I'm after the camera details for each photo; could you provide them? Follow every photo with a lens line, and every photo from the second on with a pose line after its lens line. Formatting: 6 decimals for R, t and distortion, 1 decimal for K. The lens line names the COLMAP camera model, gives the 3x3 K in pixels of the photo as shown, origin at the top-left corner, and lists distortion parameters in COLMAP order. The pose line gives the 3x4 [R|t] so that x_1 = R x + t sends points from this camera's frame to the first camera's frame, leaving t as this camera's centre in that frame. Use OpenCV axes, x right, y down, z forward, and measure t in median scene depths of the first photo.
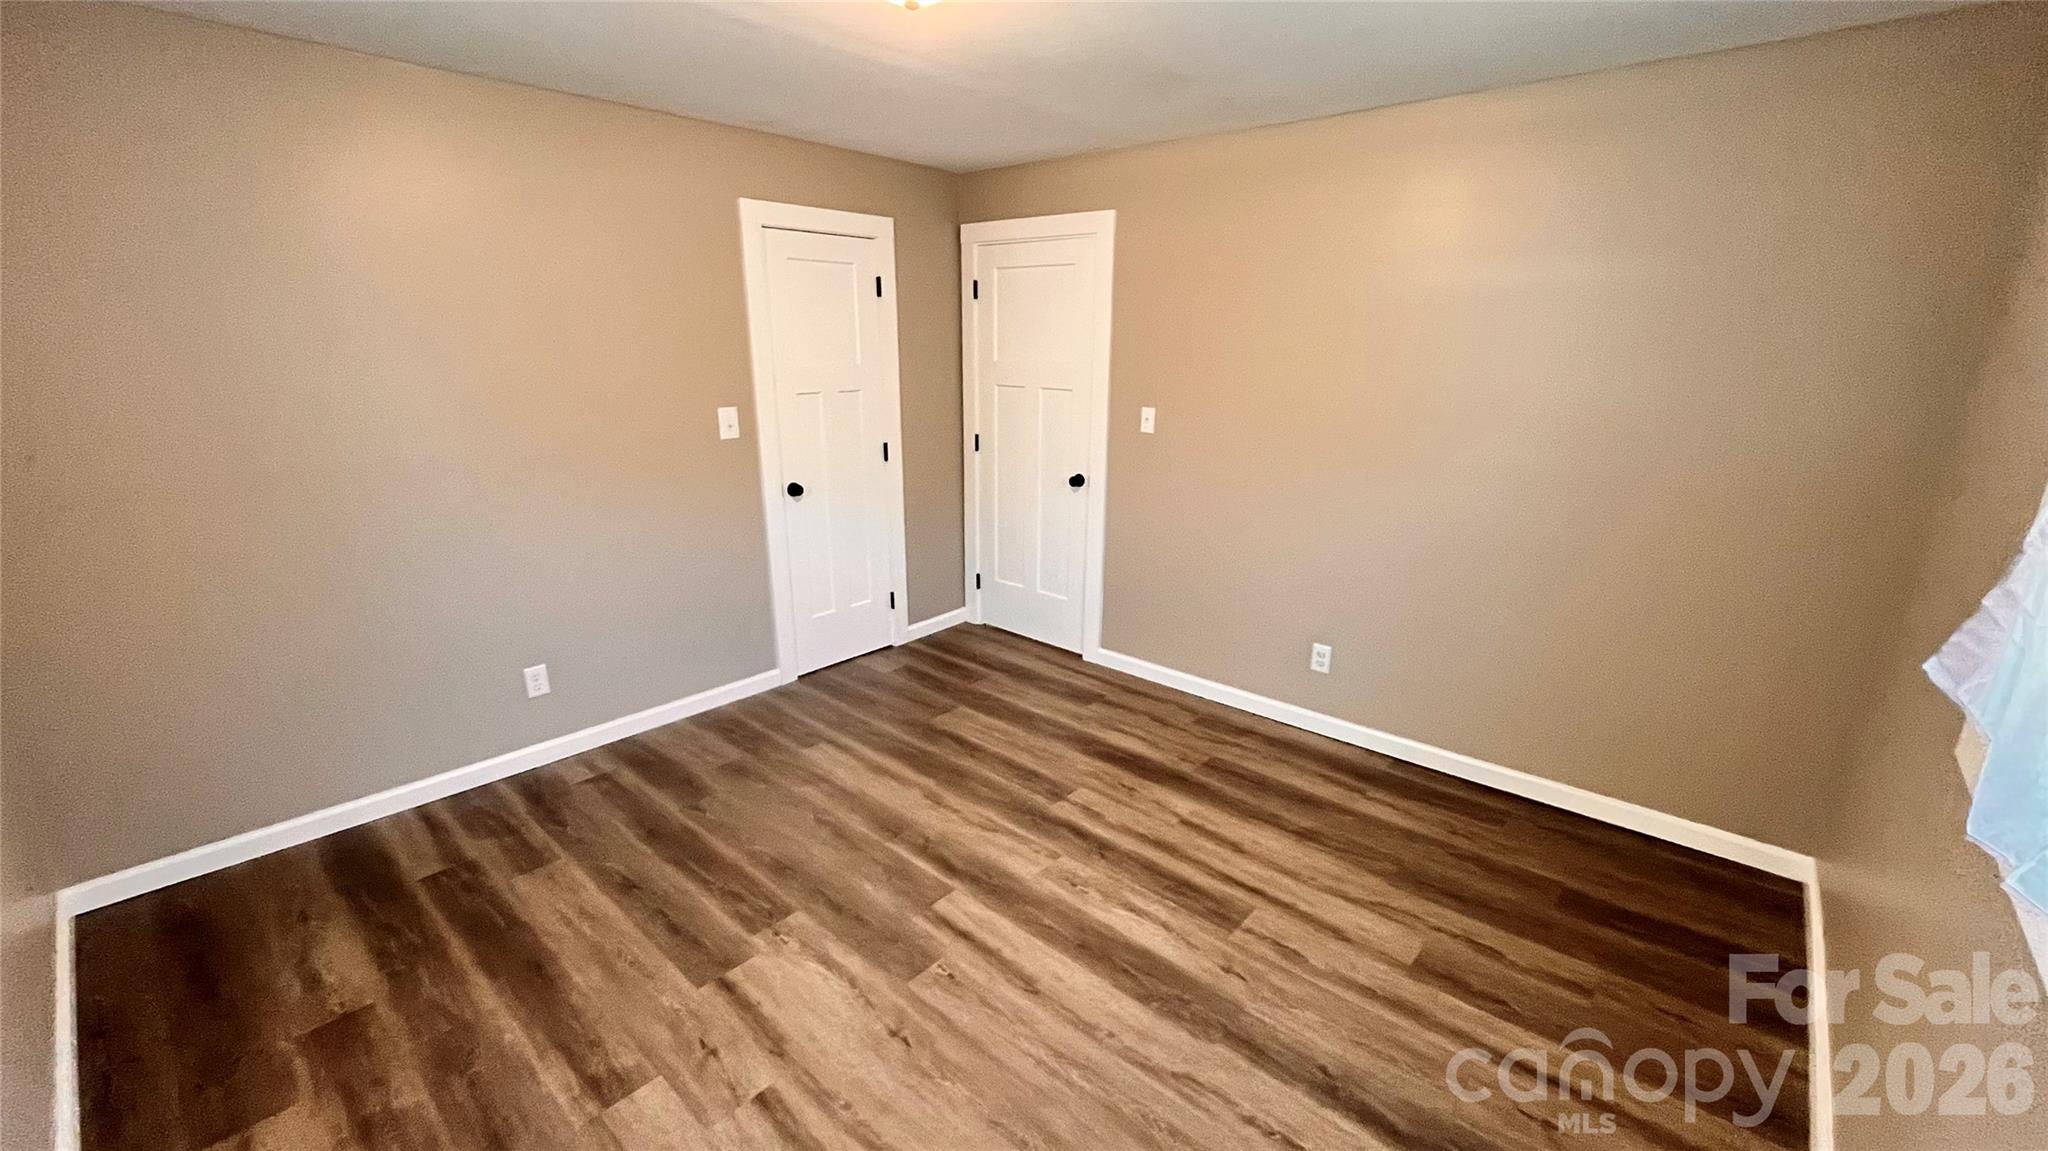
lens RADIAL K [[830.2, 0, 1020.5], [0, 830.2, 578.2], [0, 0, 1]] dist [-0.004289, 0.000597]
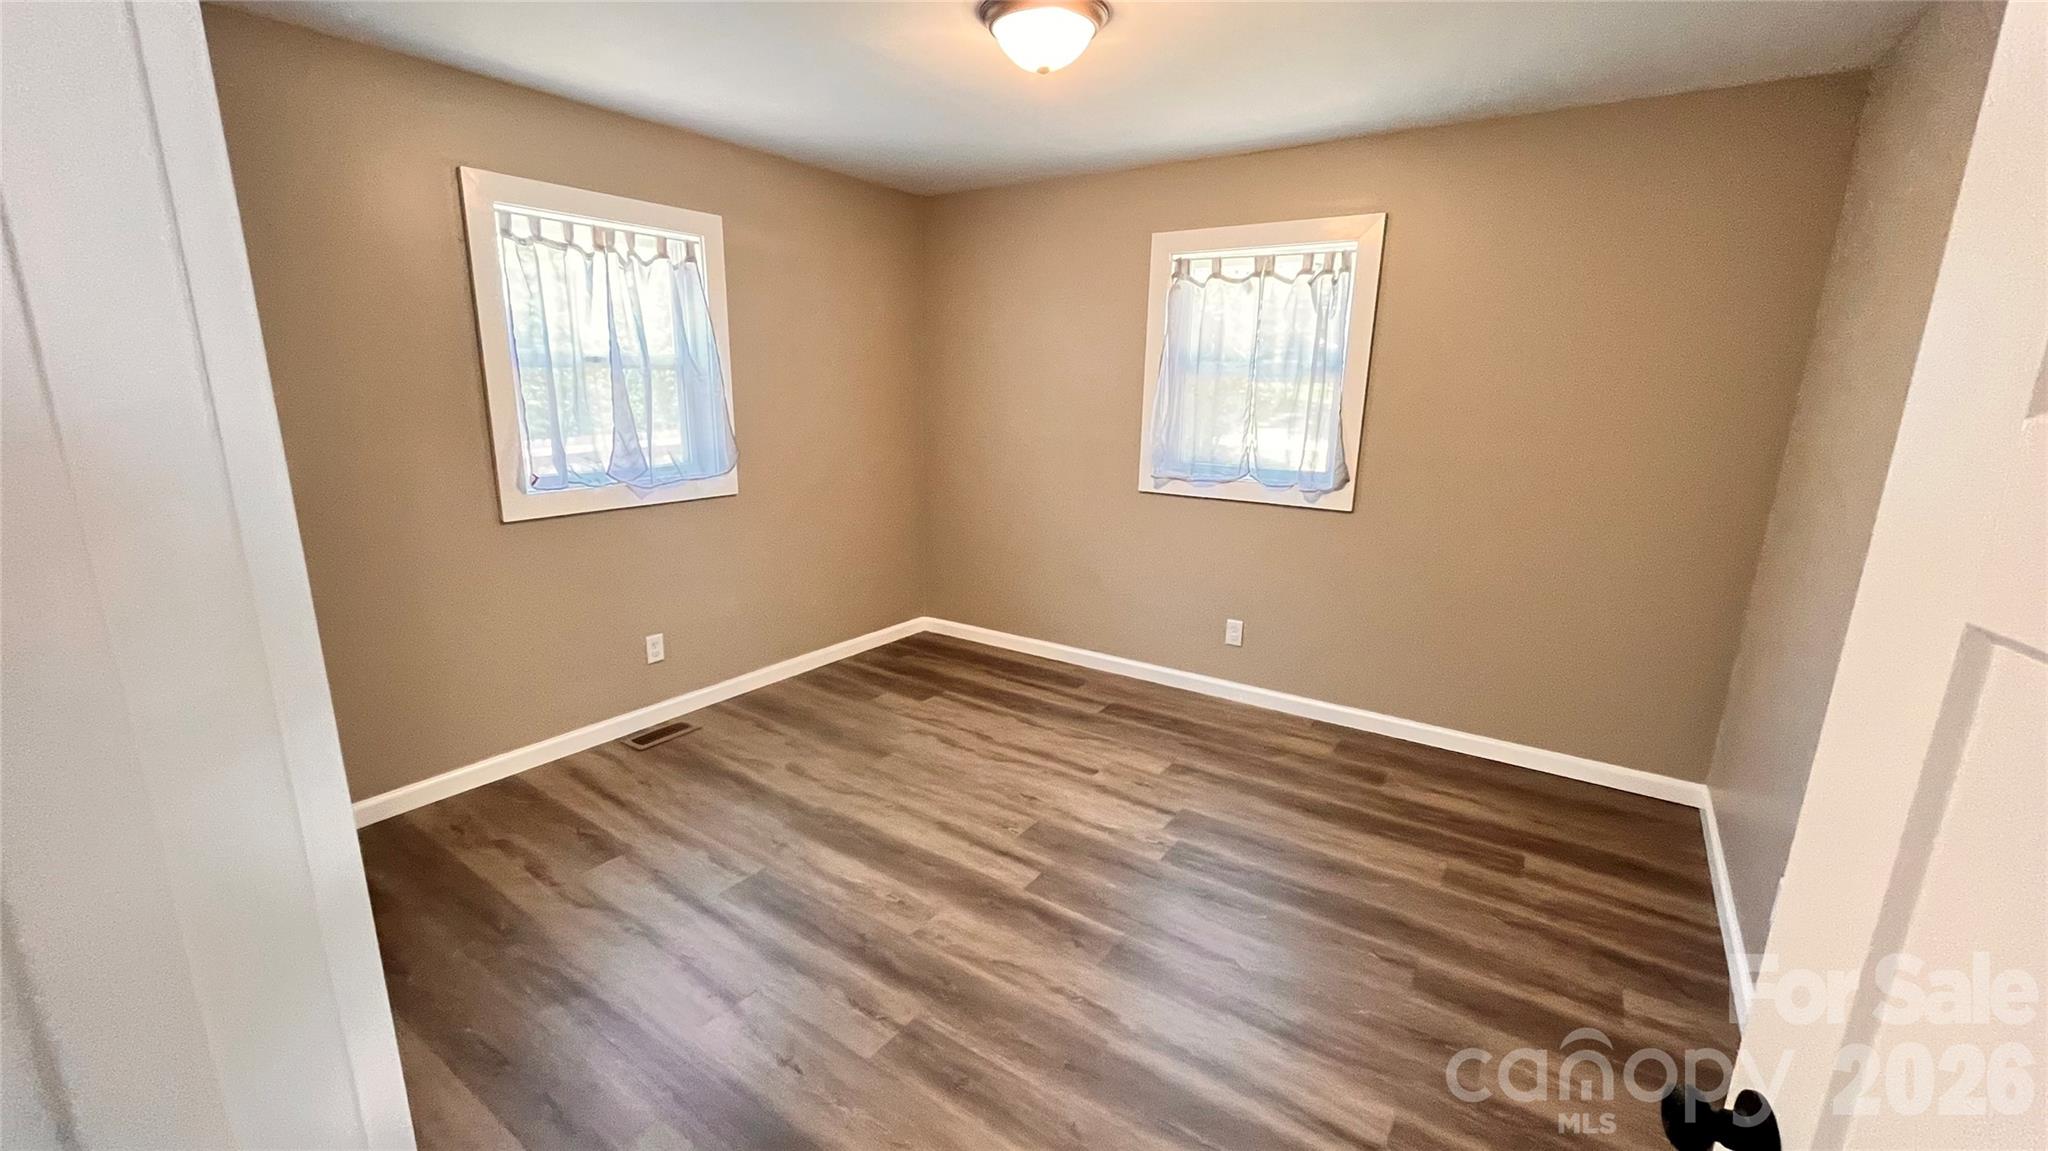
lens RADIAL K [[830.2, 0, 1016.5], [0, 830.2, 574.1], [0, 0, 1]] dist [-0.004289, 0.000597]
pose [[-0.992170, 0.005410, -0.124781, 0.048014], [-0.057310, 0.867958, 0.493320, -0.415132], [0.110974, 0.496608, -0.860851, 1.581991]]
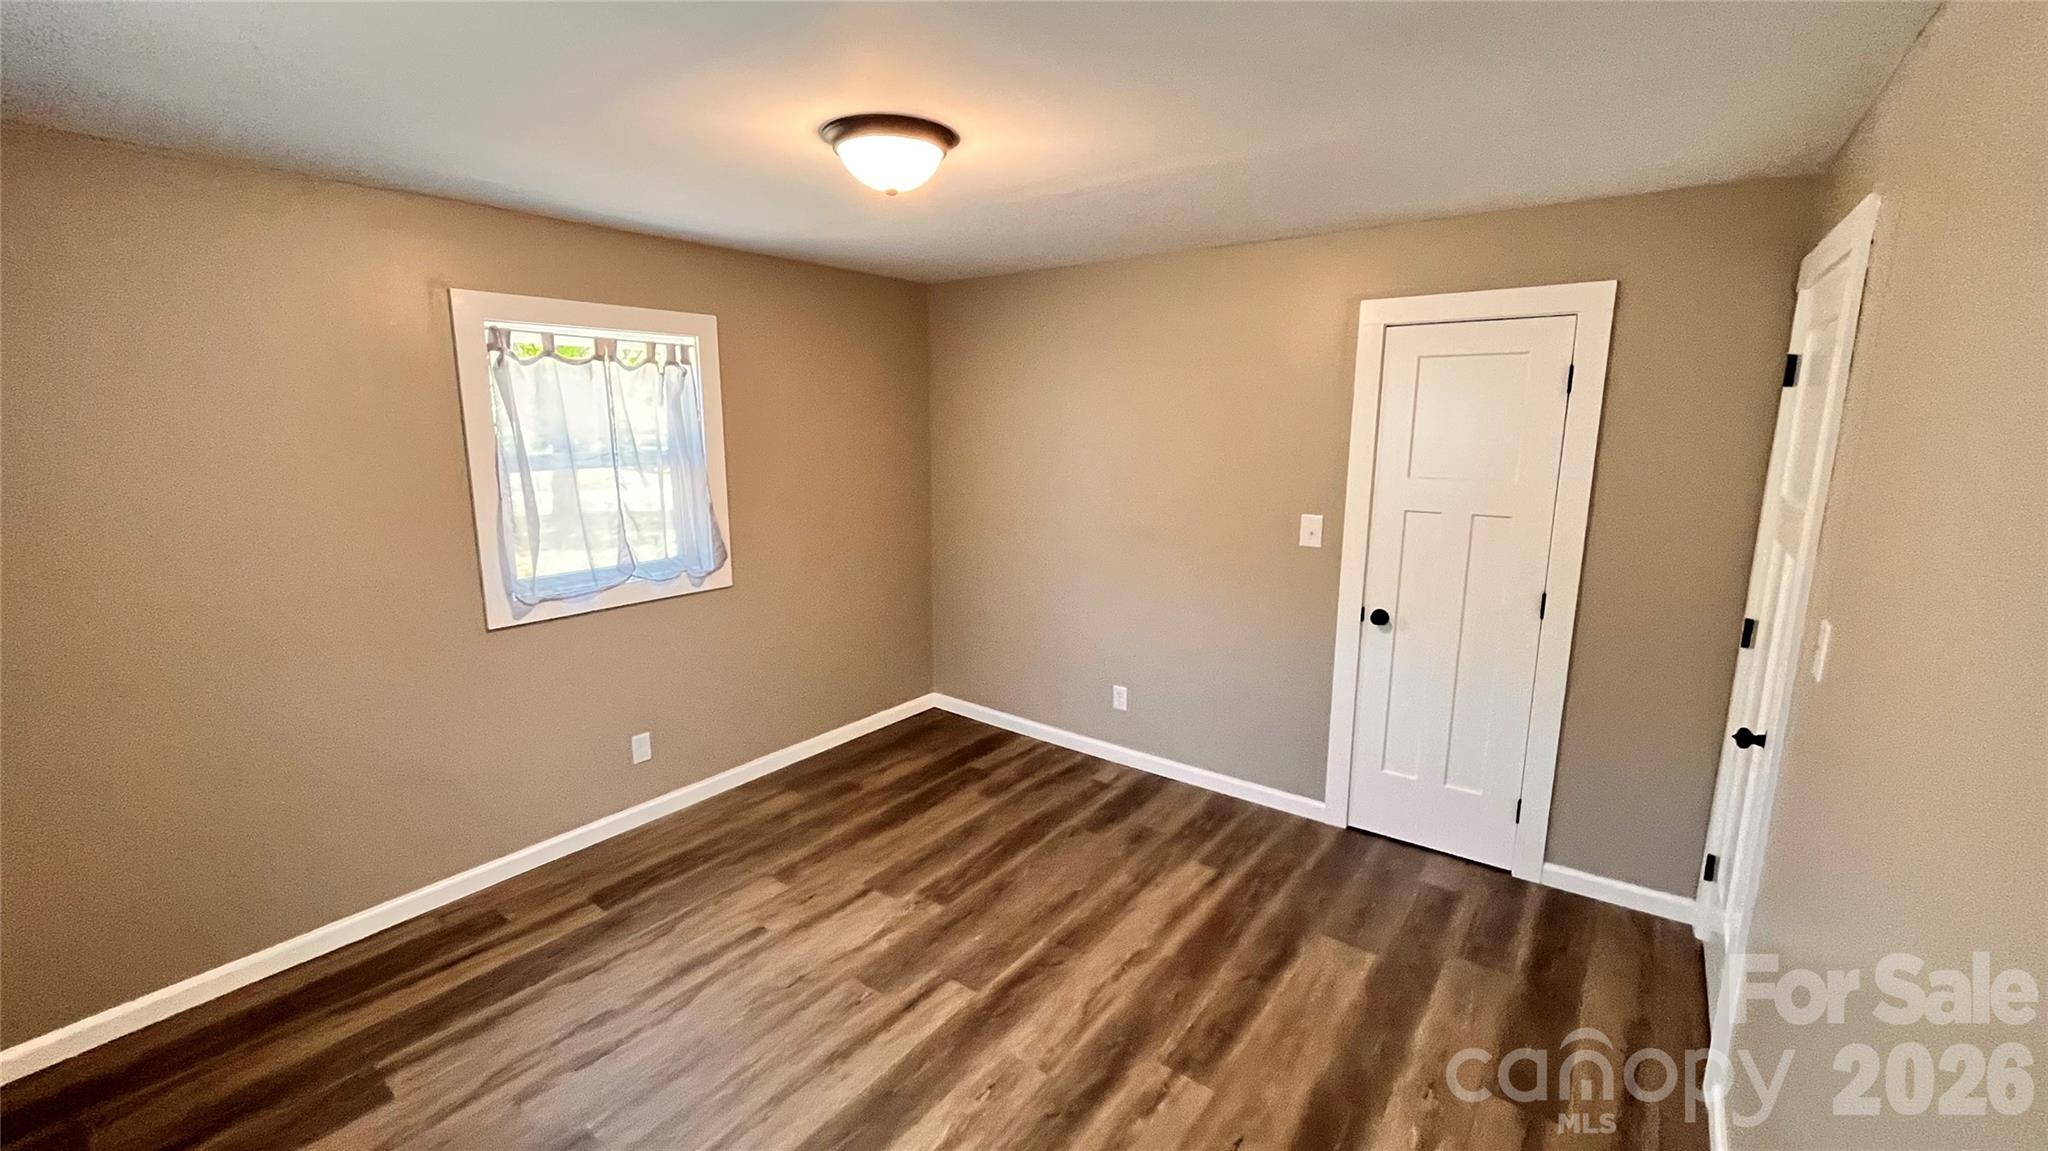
lens RADIAL K [[830.2, 0, 1023.5], [0, 830.2, 570.7], [0, 0, 1]] dist [-0.004289, 0.000597]
pose [[0.081778, 0.171966, -0.981703, 0.774401], [-0.279810, 0.949347, 0.142990, -0.248816], [0.956566, 0.262997, 0.125754, 0.756837]]
